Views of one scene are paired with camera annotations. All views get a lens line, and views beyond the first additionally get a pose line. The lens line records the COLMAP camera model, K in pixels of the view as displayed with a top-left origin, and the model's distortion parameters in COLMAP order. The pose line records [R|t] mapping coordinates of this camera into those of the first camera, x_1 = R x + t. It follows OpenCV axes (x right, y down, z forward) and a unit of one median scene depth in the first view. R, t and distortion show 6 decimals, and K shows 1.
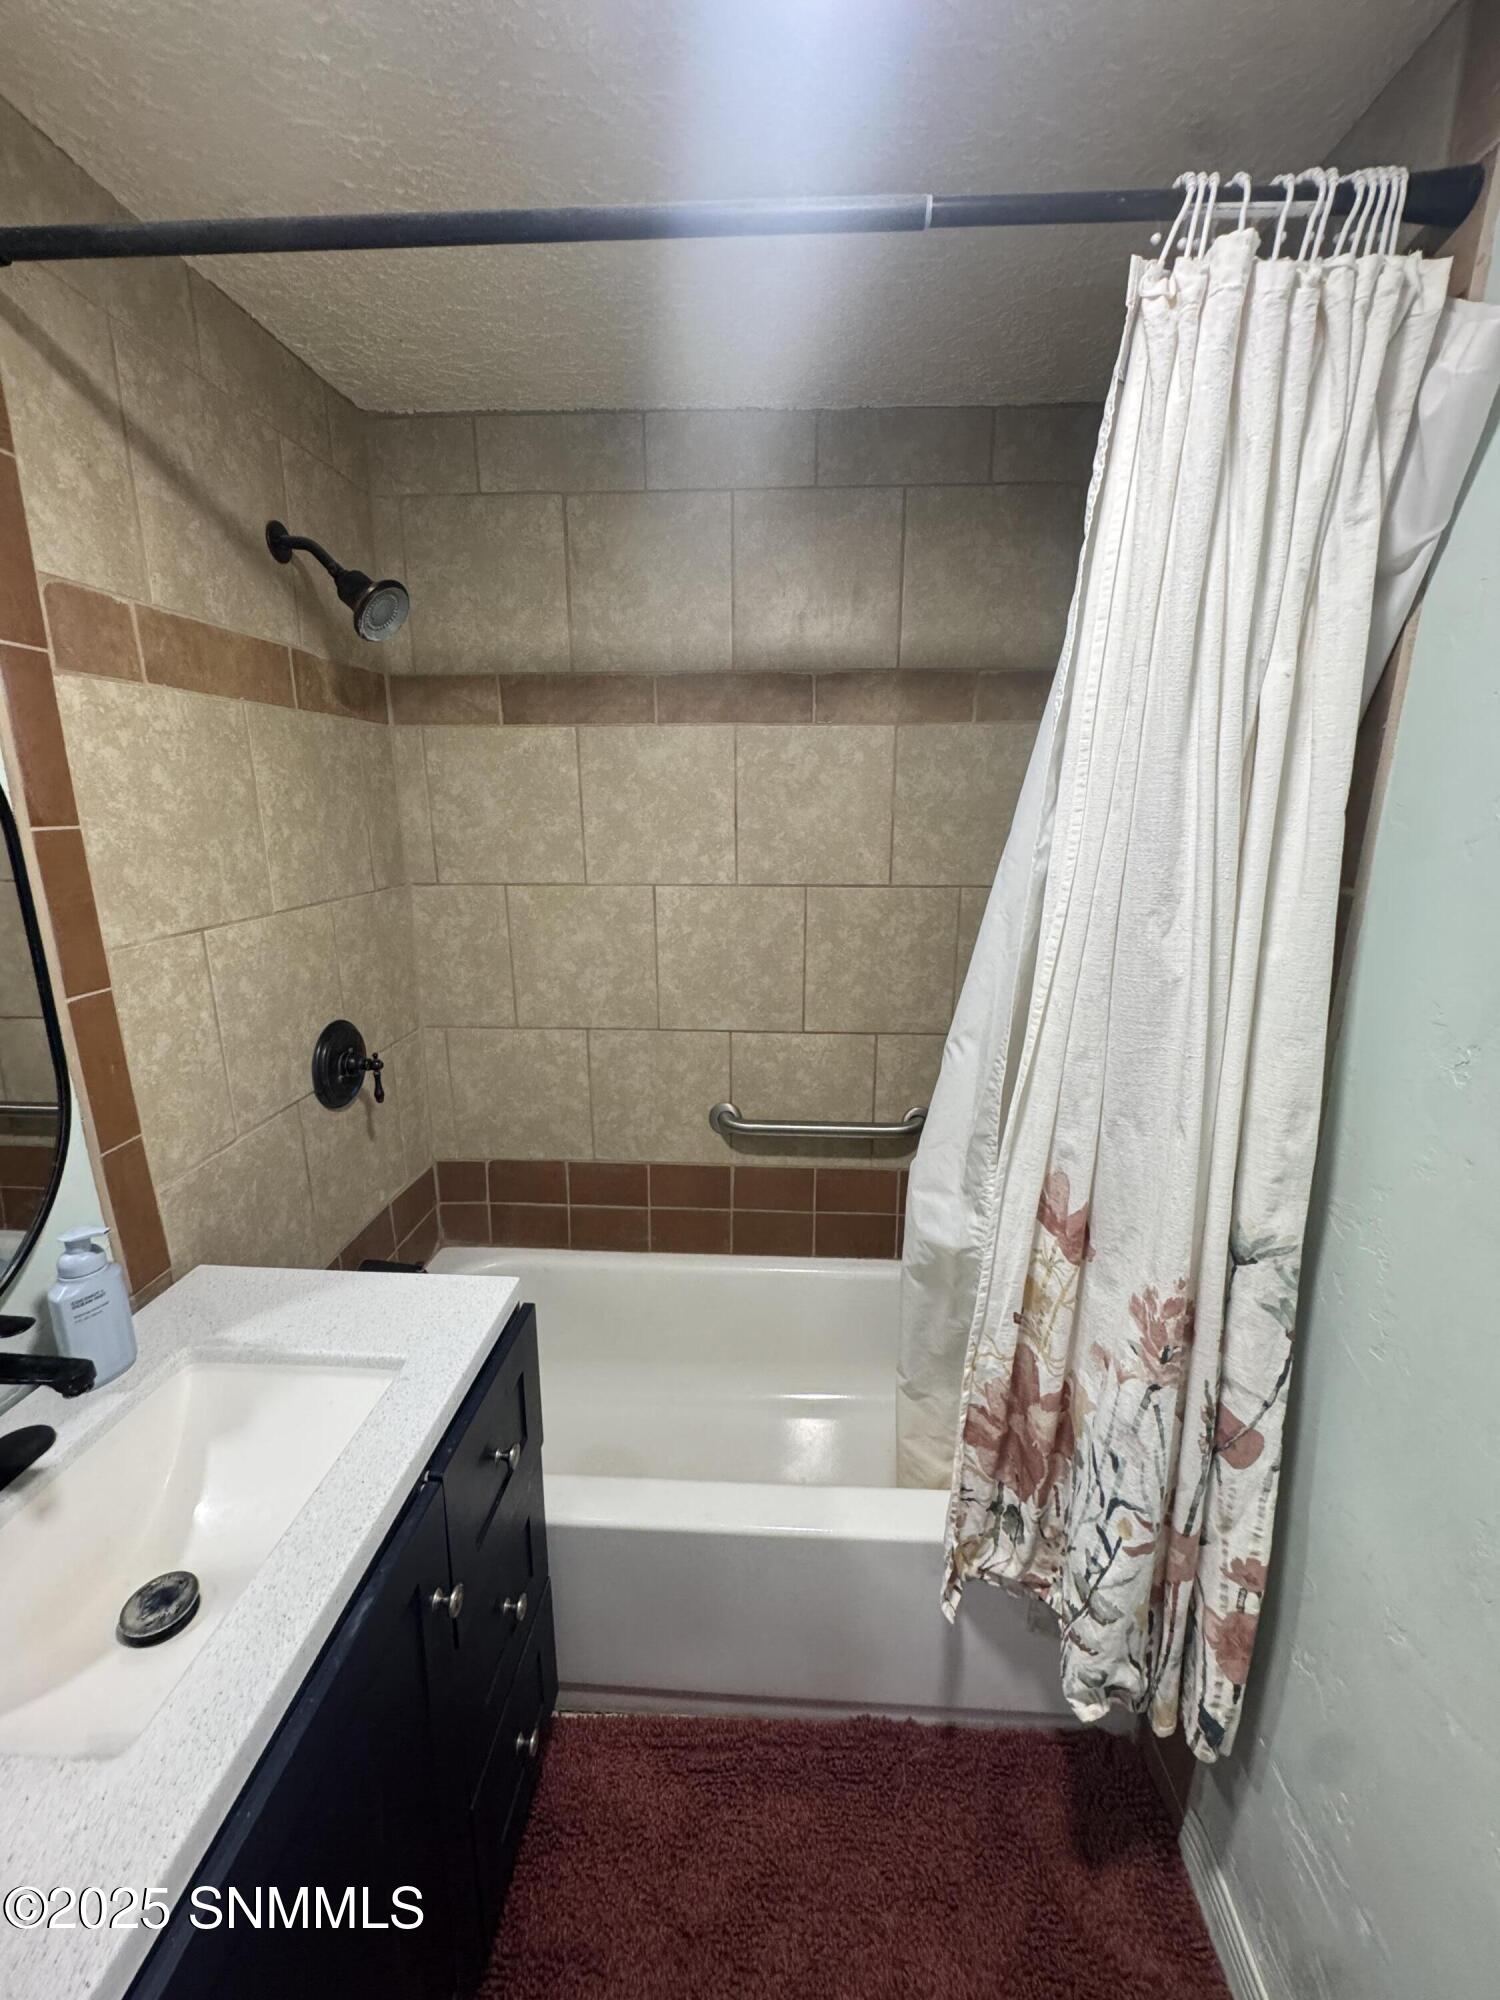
lens RADIAL K [[798.1, 0, 751.7], [0, 798.1, 998.7], [0, 0, 1]] dist [-0.004577, -0.000324]
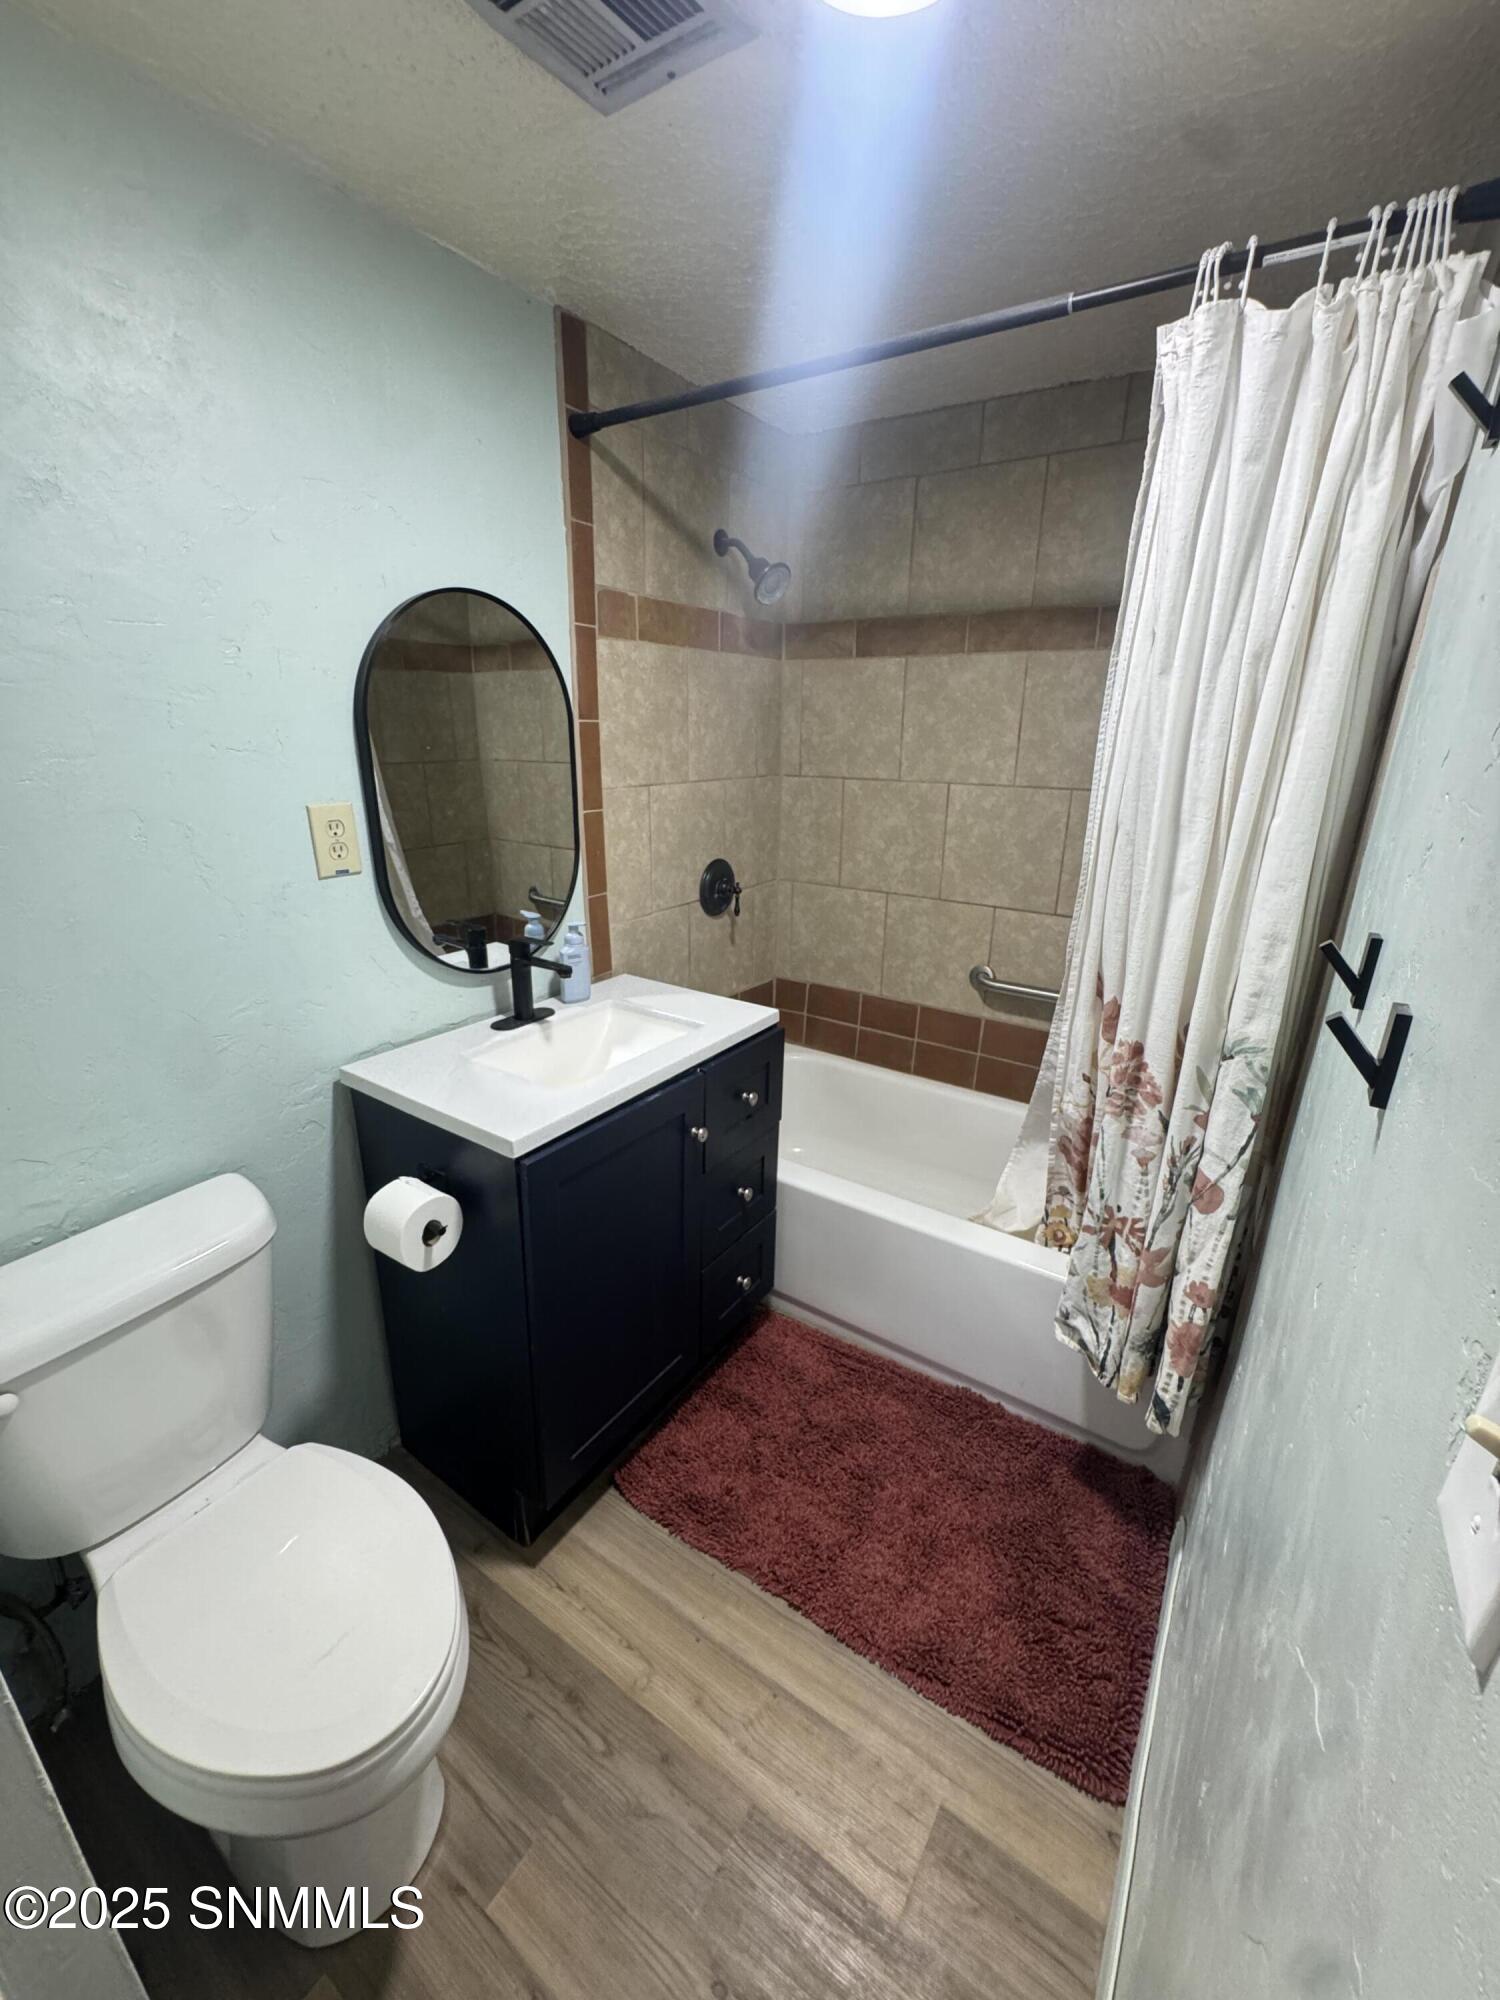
lens RADIAL K [[798.1, 0, 751.7], [0, 798.1, 998.7], [0, 0, 1]] dist [-0.004577, -0.000324]
pose [[0.859677, 0.174737, -0.480024, 0.344725], [-0.136636, 0.984095, 0.113524, 0.117892], [0.492226, -0.032005, 0.869879, -0.344686]]
